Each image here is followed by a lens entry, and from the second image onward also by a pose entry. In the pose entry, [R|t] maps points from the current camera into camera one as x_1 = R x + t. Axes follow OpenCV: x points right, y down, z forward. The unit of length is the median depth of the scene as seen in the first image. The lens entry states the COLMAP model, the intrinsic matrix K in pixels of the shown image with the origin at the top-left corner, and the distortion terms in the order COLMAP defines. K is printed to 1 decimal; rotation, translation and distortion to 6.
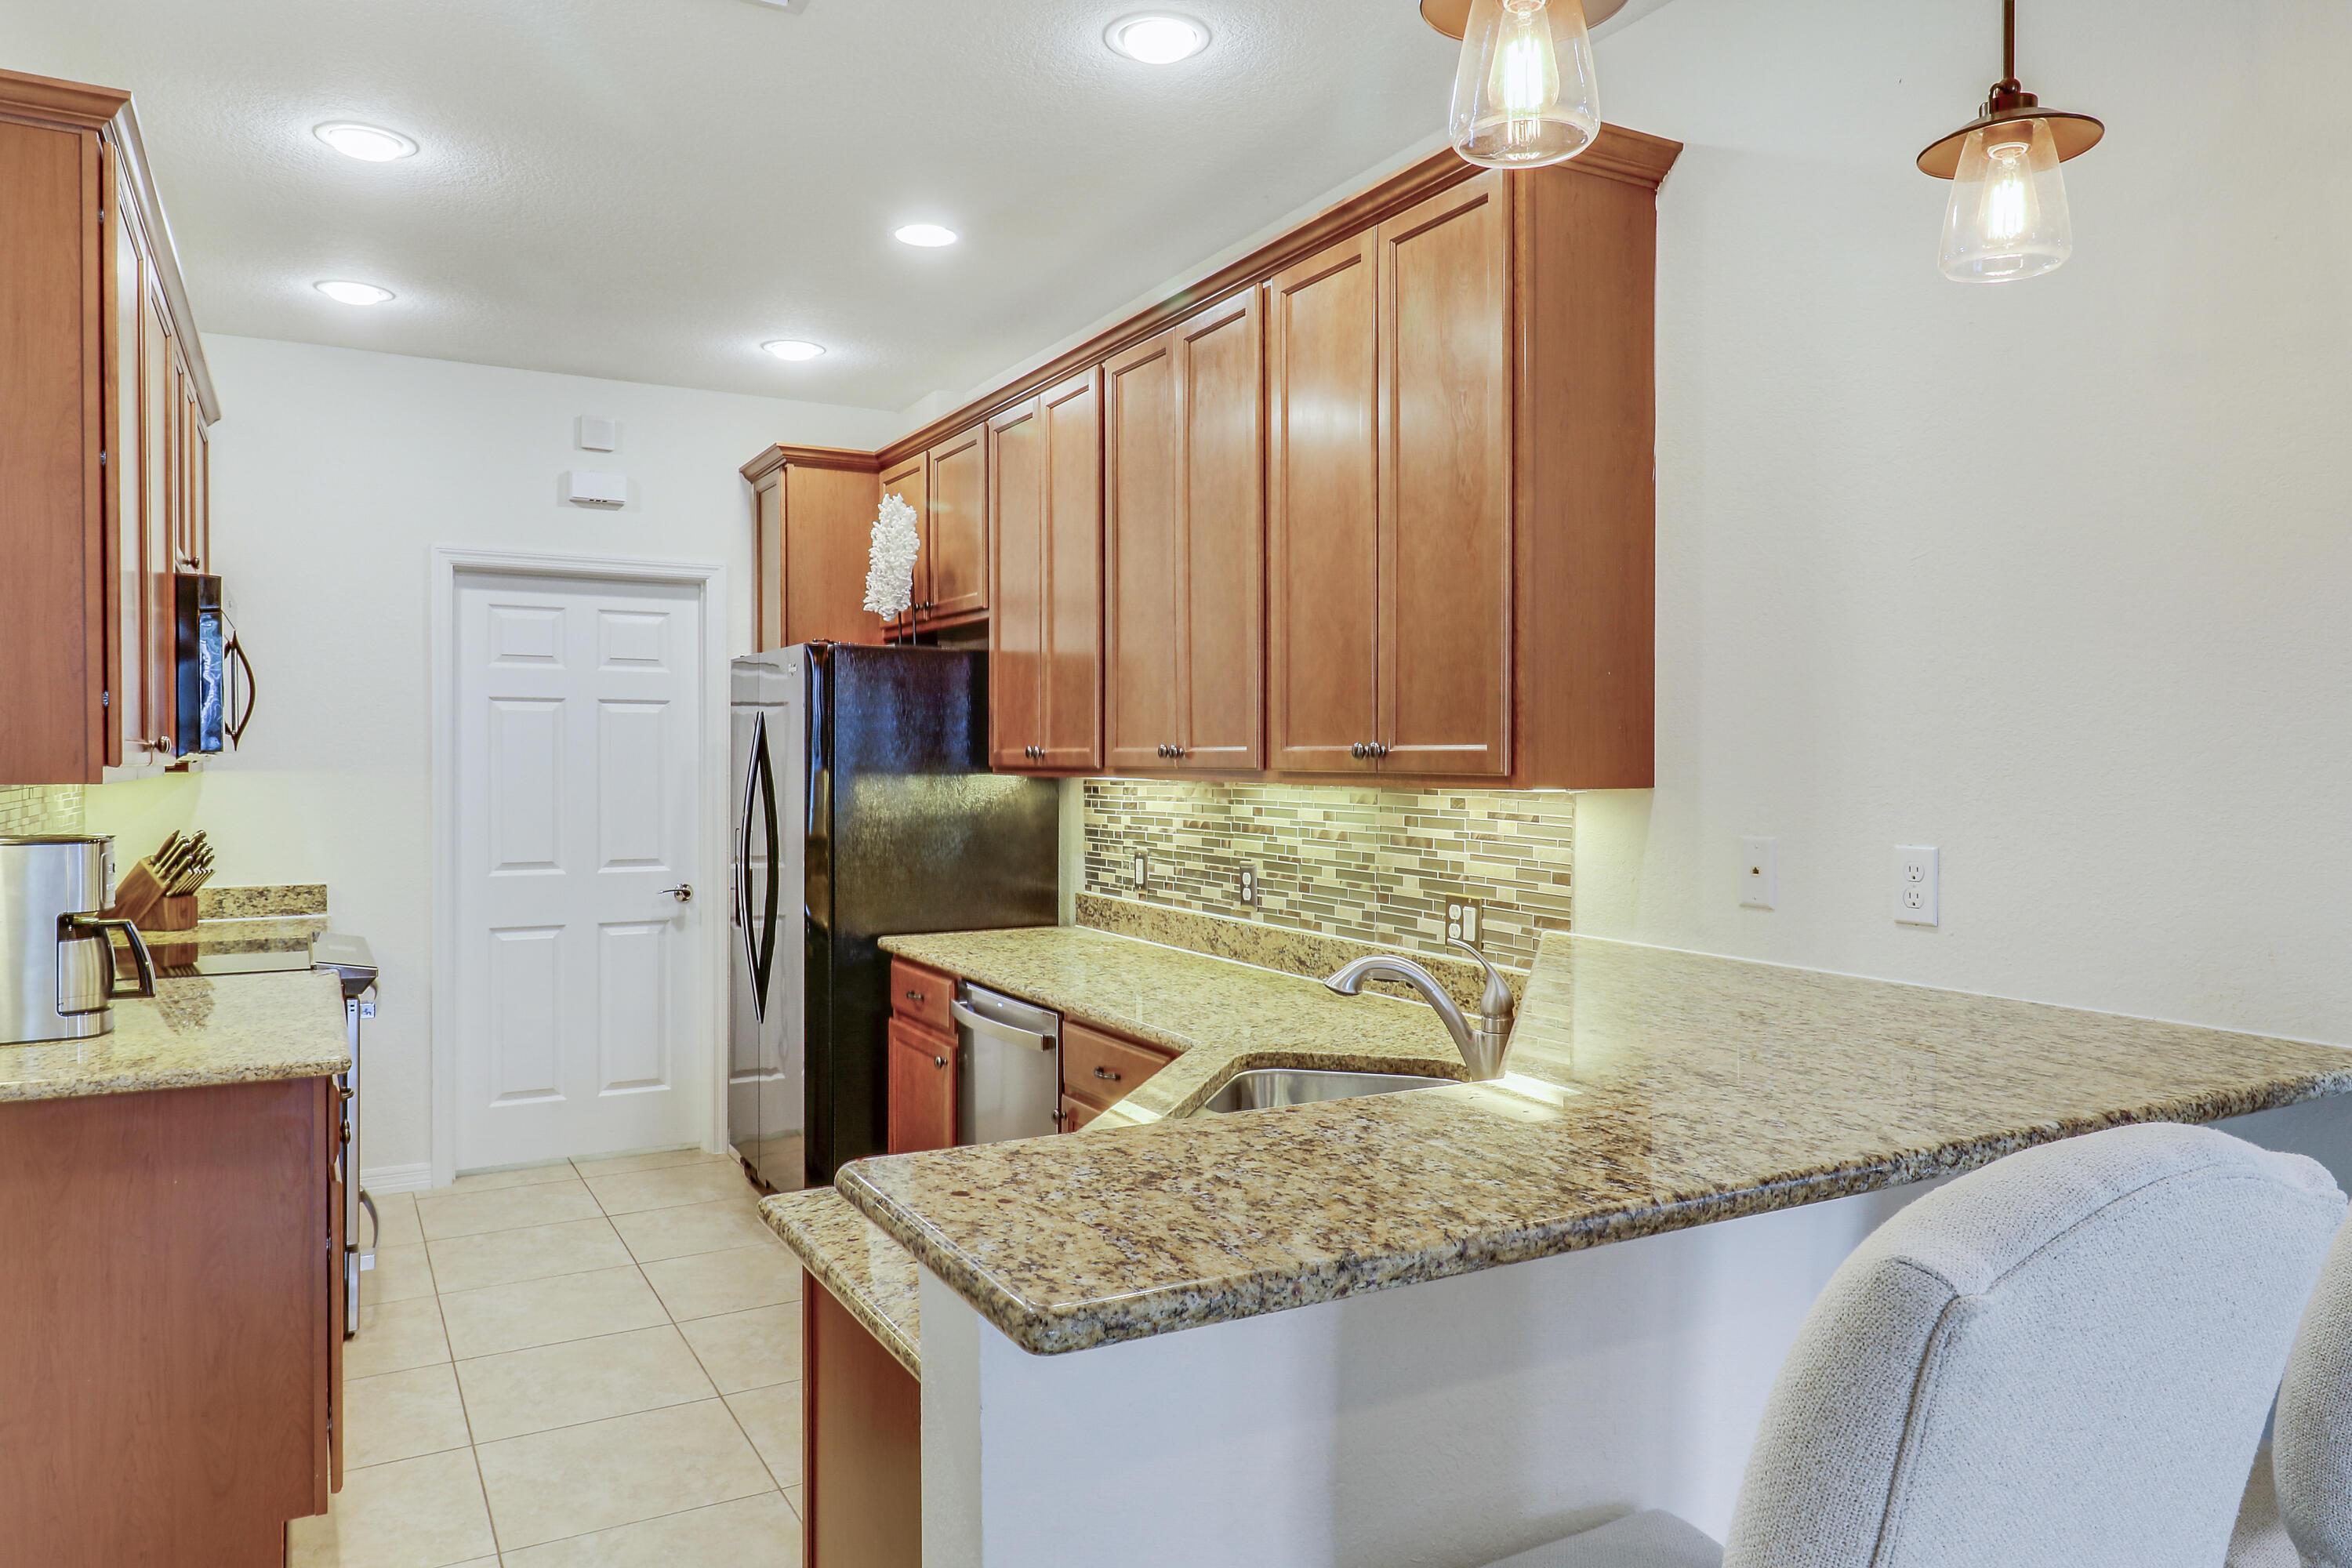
lens RADIAL K [[1591.0, 0, 1176.1], [0, 1591.0, 773.5], [0, 0, 1]] dist [0.022652, 0.009101]
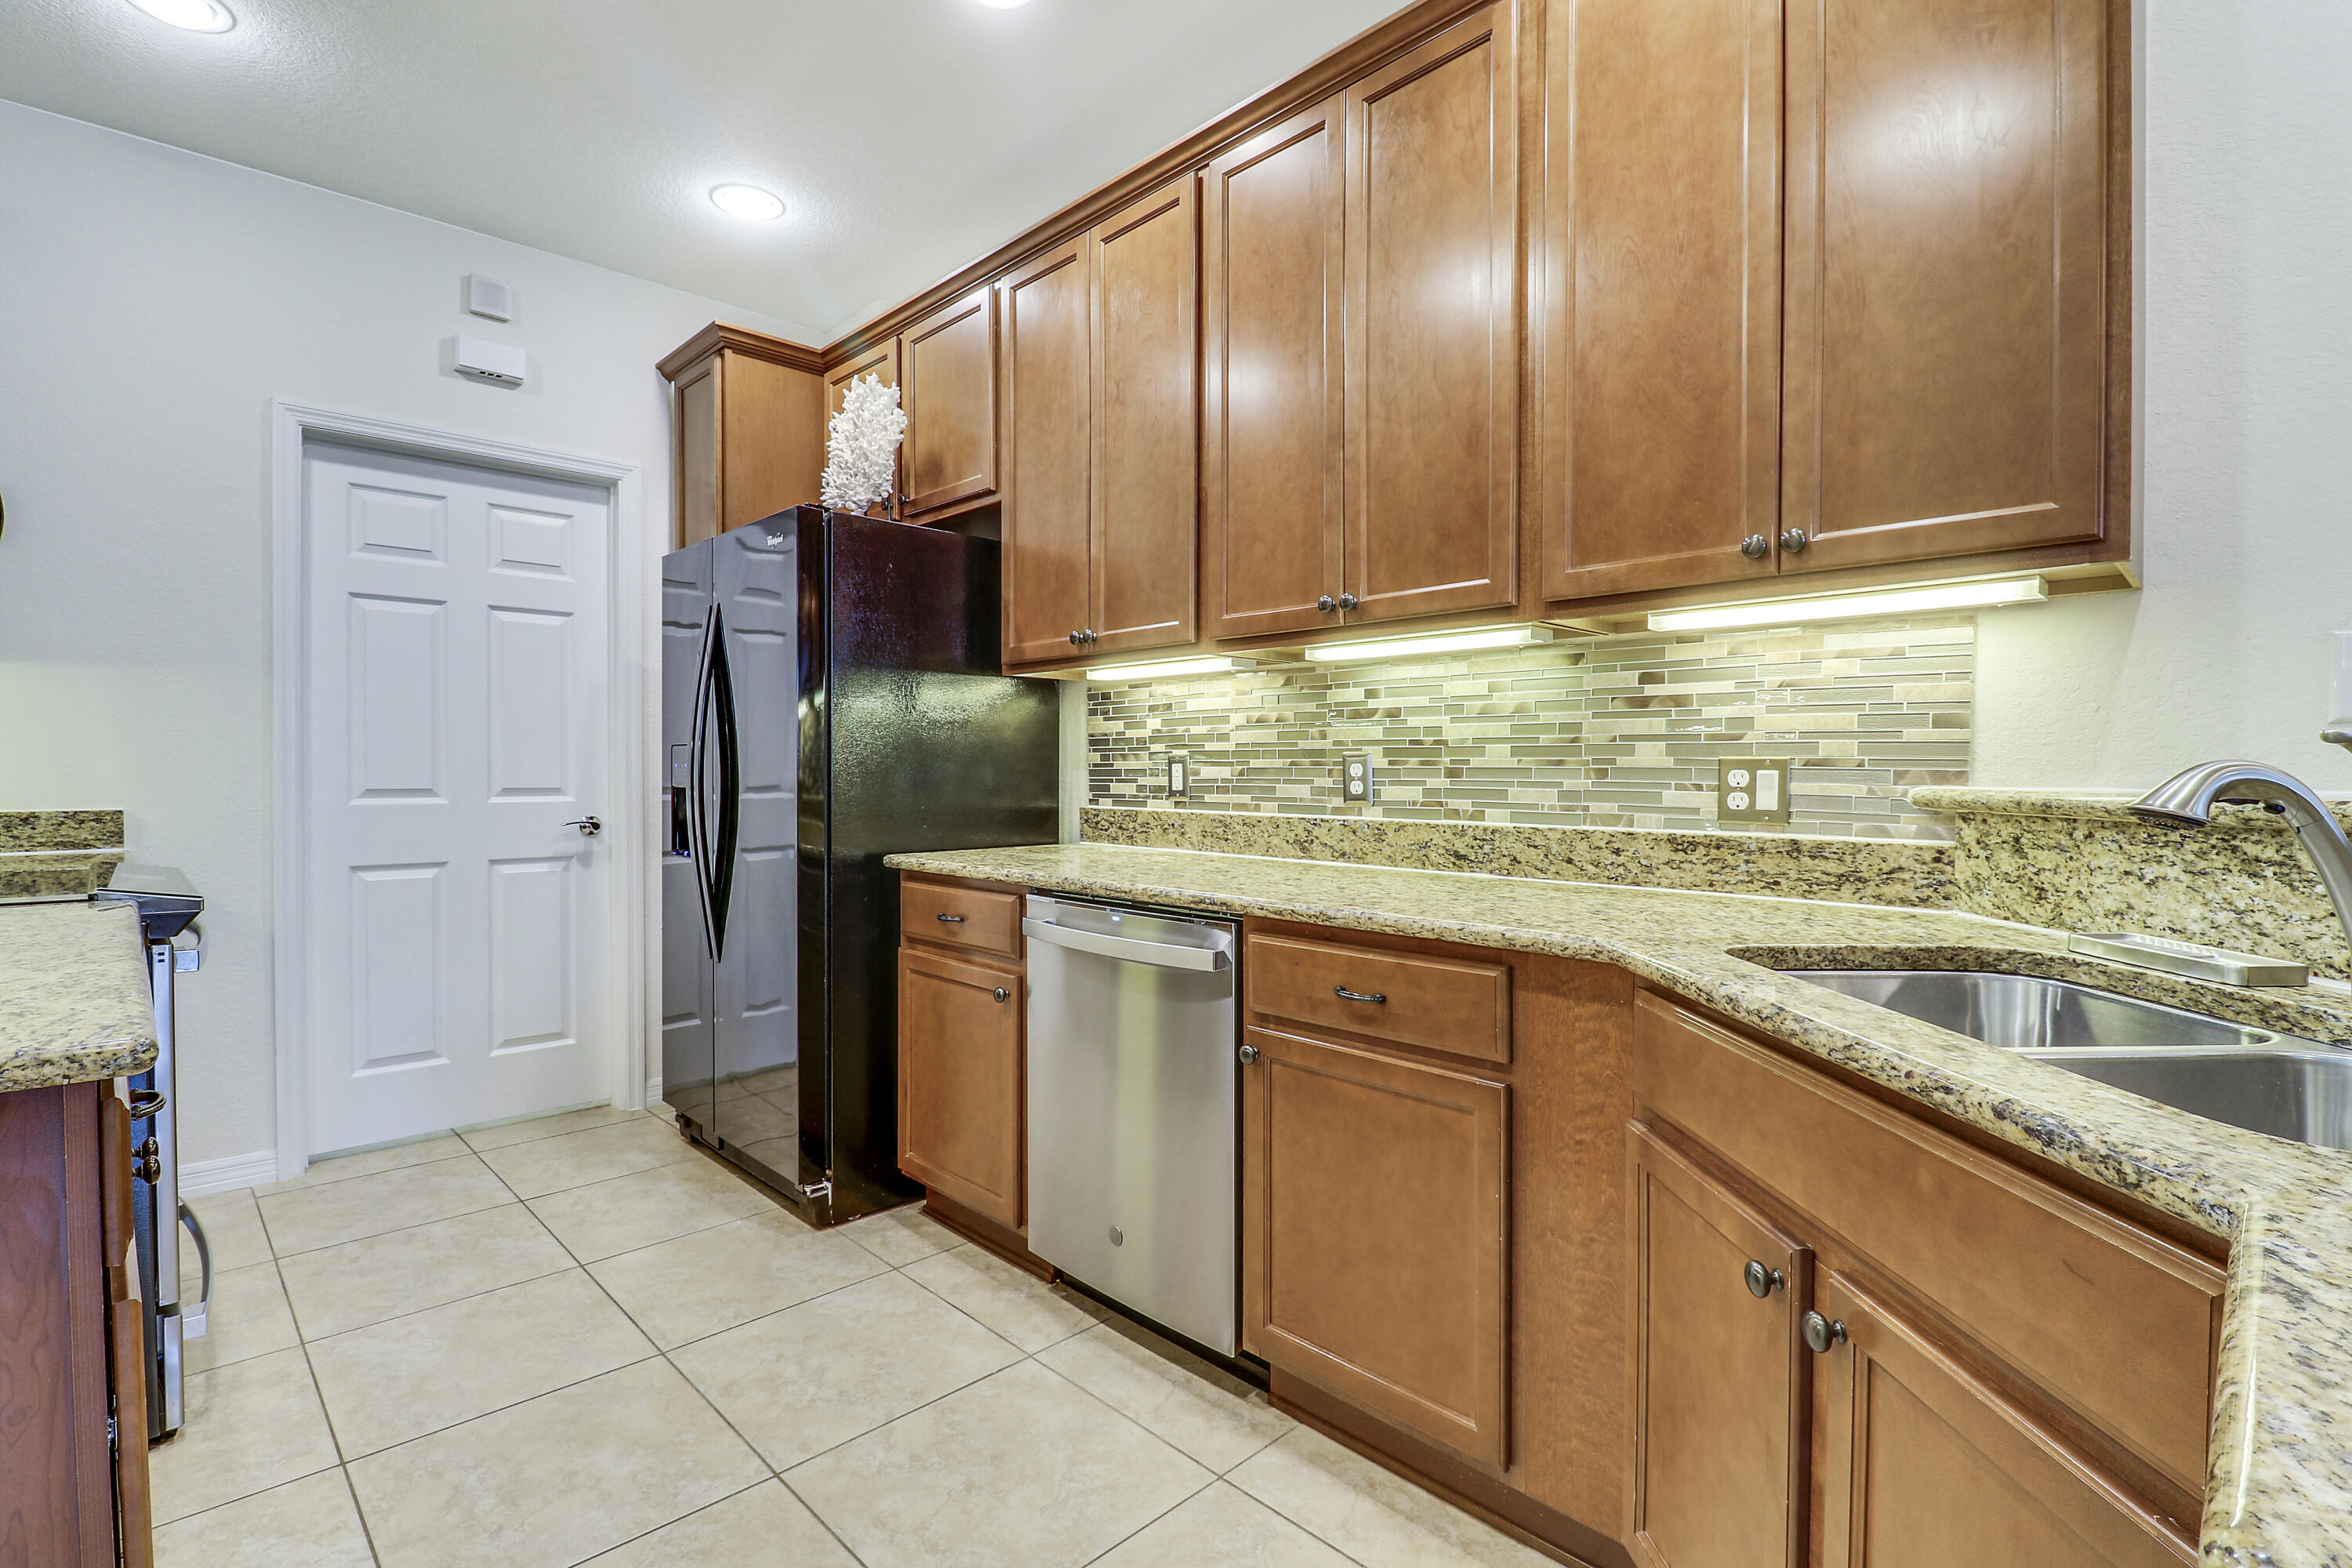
lens RADIAL K [[1102.8, 0, 1164.7], [0, 1102.8, 781.5], [0, 0, 1]] dist [-0.002440, -0.008066]
pose [[0.964604, -0.004133, 0.263670, -0.194107], [0.004984, 0.999984, -0.002559, 0.064427], [-0.263656, 0.003783, 0.964609, 0.378817]]
